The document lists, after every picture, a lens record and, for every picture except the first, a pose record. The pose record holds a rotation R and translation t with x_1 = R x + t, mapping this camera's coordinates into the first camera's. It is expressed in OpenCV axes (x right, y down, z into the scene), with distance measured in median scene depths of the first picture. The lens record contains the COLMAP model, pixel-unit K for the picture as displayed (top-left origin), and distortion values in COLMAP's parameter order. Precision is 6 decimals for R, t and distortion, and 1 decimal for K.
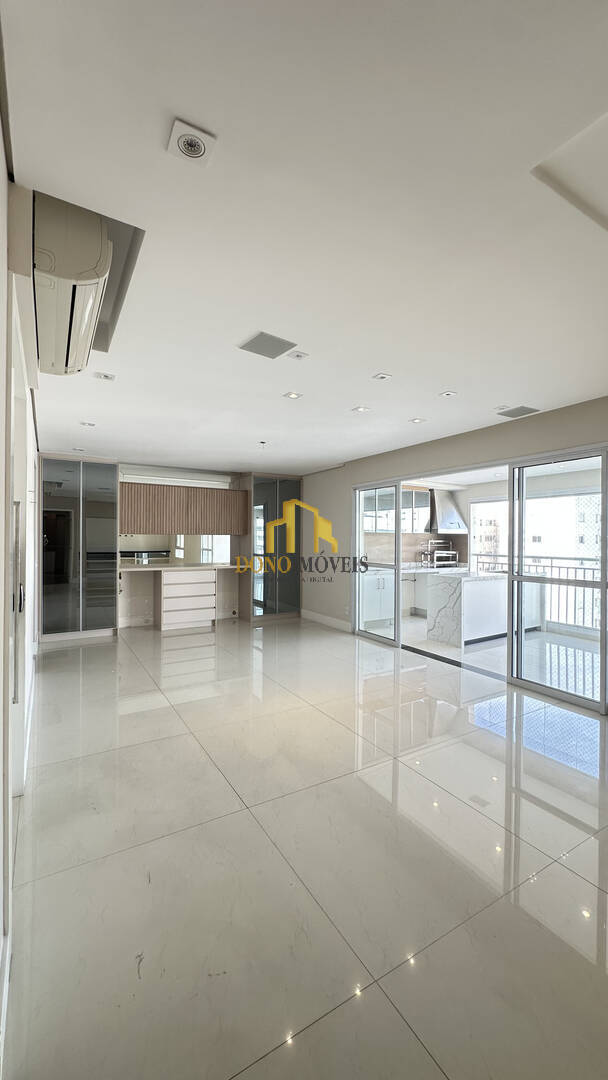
lens RADIAL K [[430.4, 0, 302.5], [0, 430.4, 537.0], [0, 0, 1]] dist [-0.005951, 0.001205]
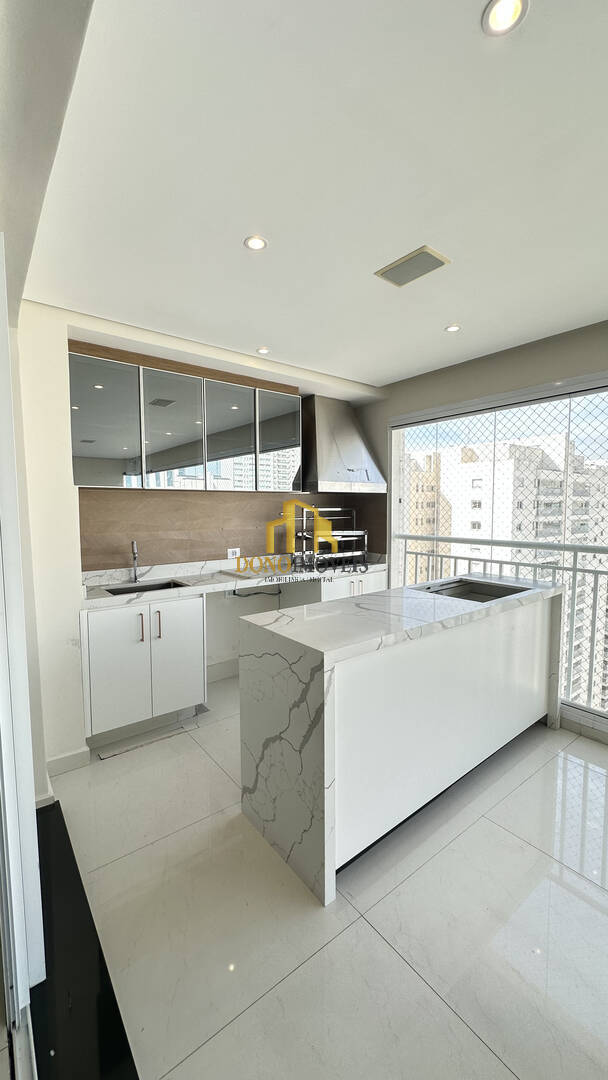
lens RADIAL K [[430.4, 0, 305.1], [0, 430.4, 541.4], [0, 0, 1]] dist [-0.005951, 0.001205]
pose [[0.991979, -0.021620, 0.124543, 0.235365], [0.011025, 0.996308, 0.085141, 0.004037], [-0.125924, -0.083085, 0.988554, 0.538645]]
